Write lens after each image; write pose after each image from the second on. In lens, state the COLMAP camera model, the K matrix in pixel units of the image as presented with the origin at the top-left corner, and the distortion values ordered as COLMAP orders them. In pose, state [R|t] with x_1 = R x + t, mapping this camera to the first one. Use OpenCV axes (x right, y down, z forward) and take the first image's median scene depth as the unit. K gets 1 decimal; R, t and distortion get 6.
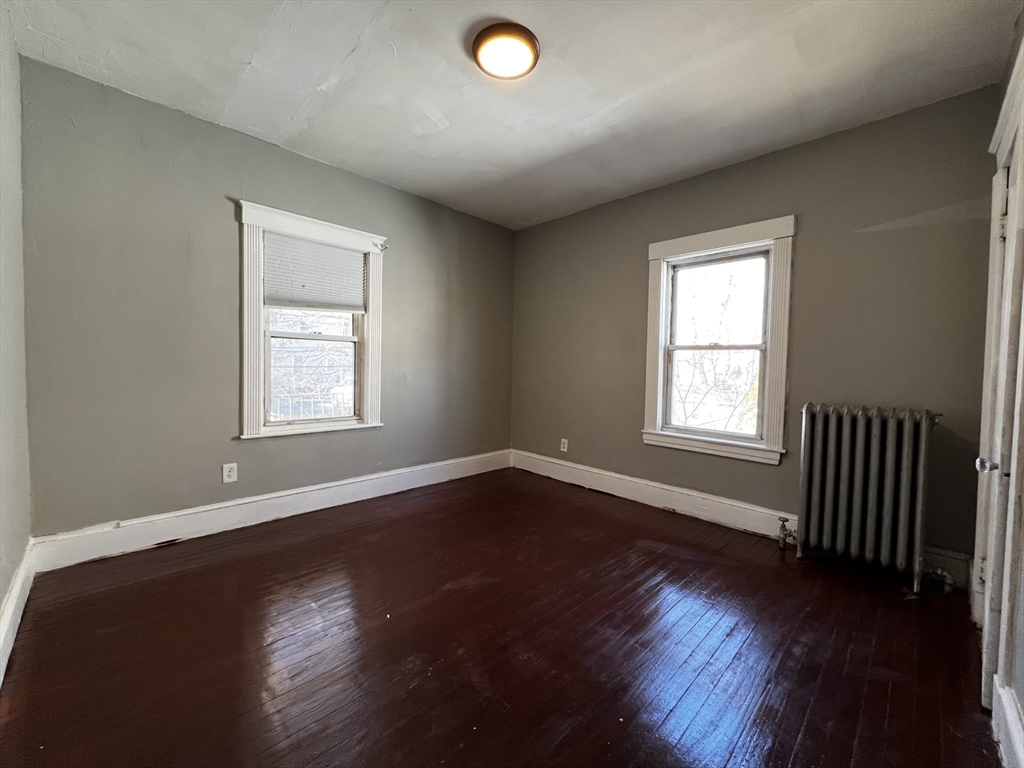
lens RADIAL K [[410.3, 0, 512.0], [0, 410.3, 384.0], [0, 0, 1]] dist [0.000390, 0.000035]
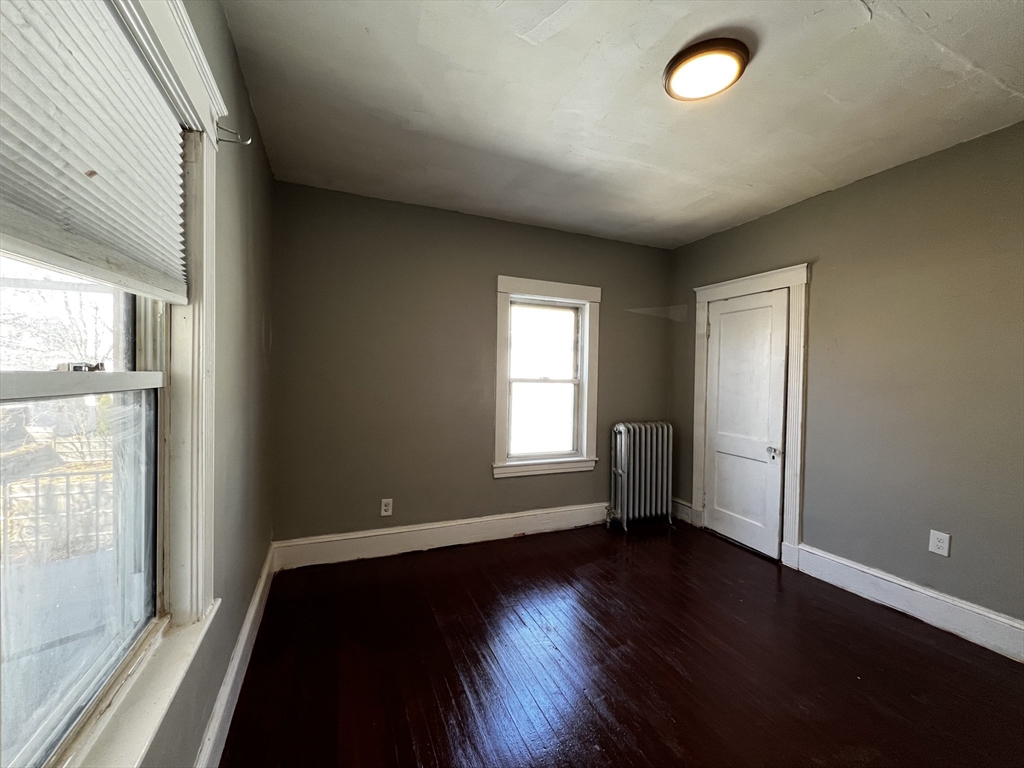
lens RADIAL K [[410.3, 0, 512.0], [0, 410.3, 384.0], [0, 0, 1]] dist [0.000390, 0.000035]
pose [[0.368647, -0.034589, 0.928926, -0.613380], [0.030276, 0.999224, 0.025191, -0.111992], [-0.929076, 0.018838, 0.369408, 0.656878]]
